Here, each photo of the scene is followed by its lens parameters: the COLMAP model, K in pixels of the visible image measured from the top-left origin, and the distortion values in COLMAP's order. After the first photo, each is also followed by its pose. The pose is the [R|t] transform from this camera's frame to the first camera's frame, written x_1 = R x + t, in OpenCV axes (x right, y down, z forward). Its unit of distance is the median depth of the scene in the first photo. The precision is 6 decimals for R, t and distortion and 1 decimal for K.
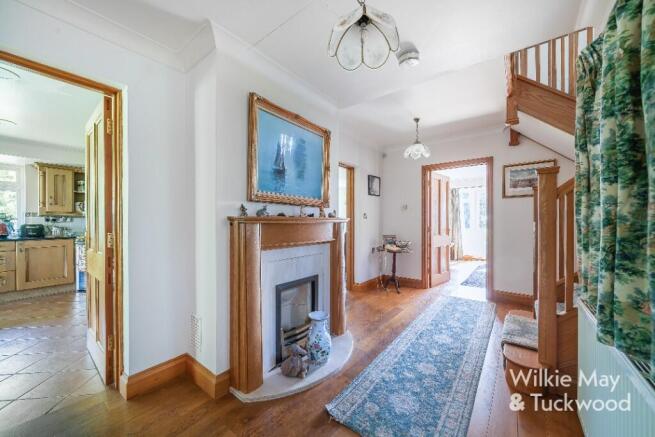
lens RADIAL K [[244.3, 0, 325.6], [0, 244.3, 221.9], [0, 0, 1]] dist [0.003211, -0.000100]
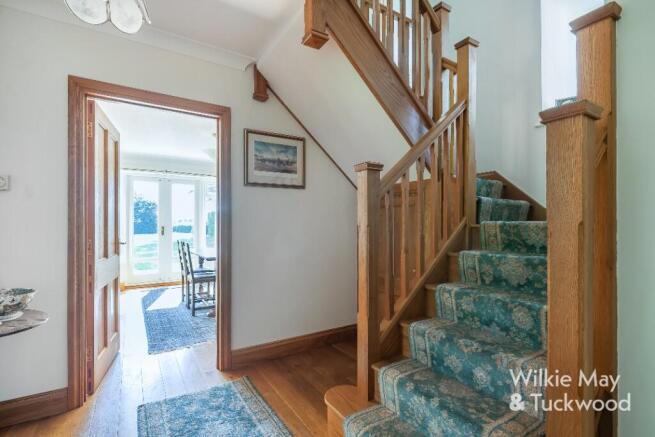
lens RADIAL K [[309.0, 0, 326.5], [0, 309.0, 223.6], [0, 0, 1]] dist [-0.003745, -0.000117]
pose [[0.337155, 0.003175, 0.941444, 0.107724], [-0.000537, 0.999995, -0.003180, -0.005713], [-0.941449, 0.000566, 0.337155, 0.579382]]
